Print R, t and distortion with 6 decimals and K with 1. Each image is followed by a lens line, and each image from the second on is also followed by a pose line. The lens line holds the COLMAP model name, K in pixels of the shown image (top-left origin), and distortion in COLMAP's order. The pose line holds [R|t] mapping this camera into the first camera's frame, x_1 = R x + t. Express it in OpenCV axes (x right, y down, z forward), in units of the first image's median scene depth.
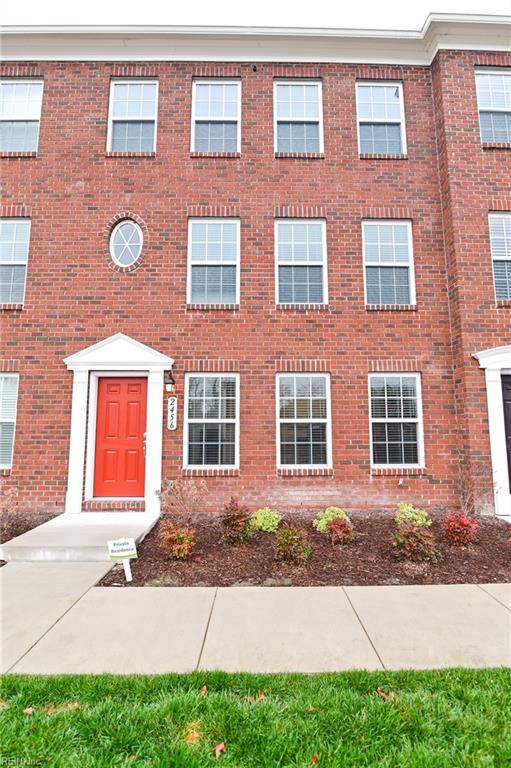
lens RADIAL K [[349.6, 0, 258.1], [0, 349.6, 381.4], [0, 0, 1]] dist [-0.022093, 0.000279]
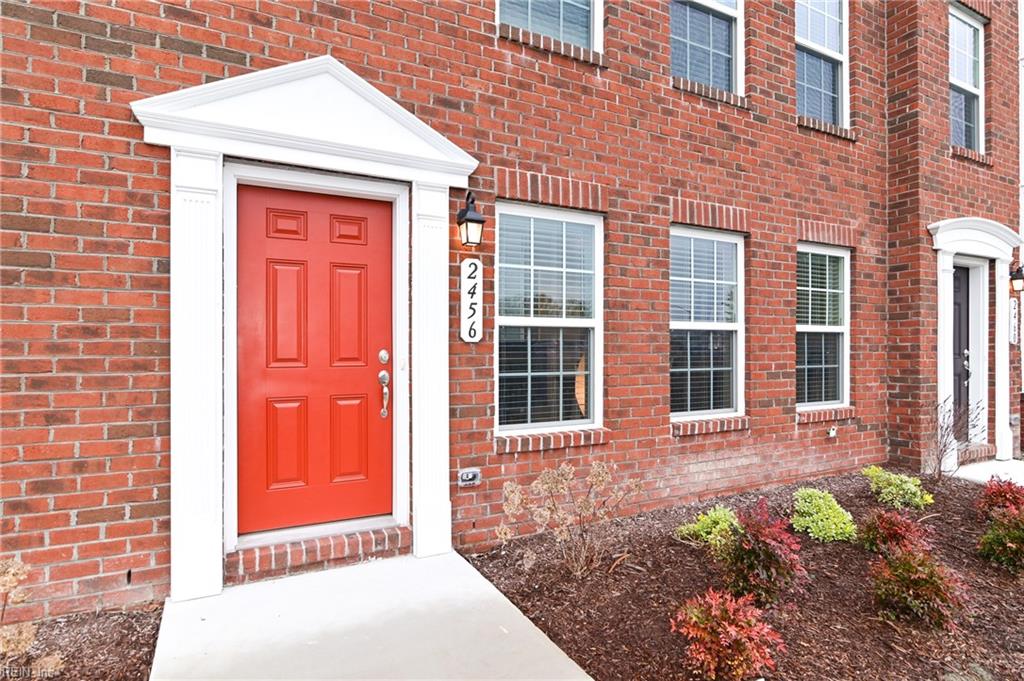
lens RADIAL K [[545.8, 0, 512.4], [0, 545.8, 344.4], [0, 0, 1]] dist [-0.012384, 0.000260]
pose [[0.893077, 0.004472, 0.449882, -0.476797], [-0.055071, 0.993518, 0.099446, 0.076360], [-0.446521, -0.113589, 0.887534, 0.424971]]
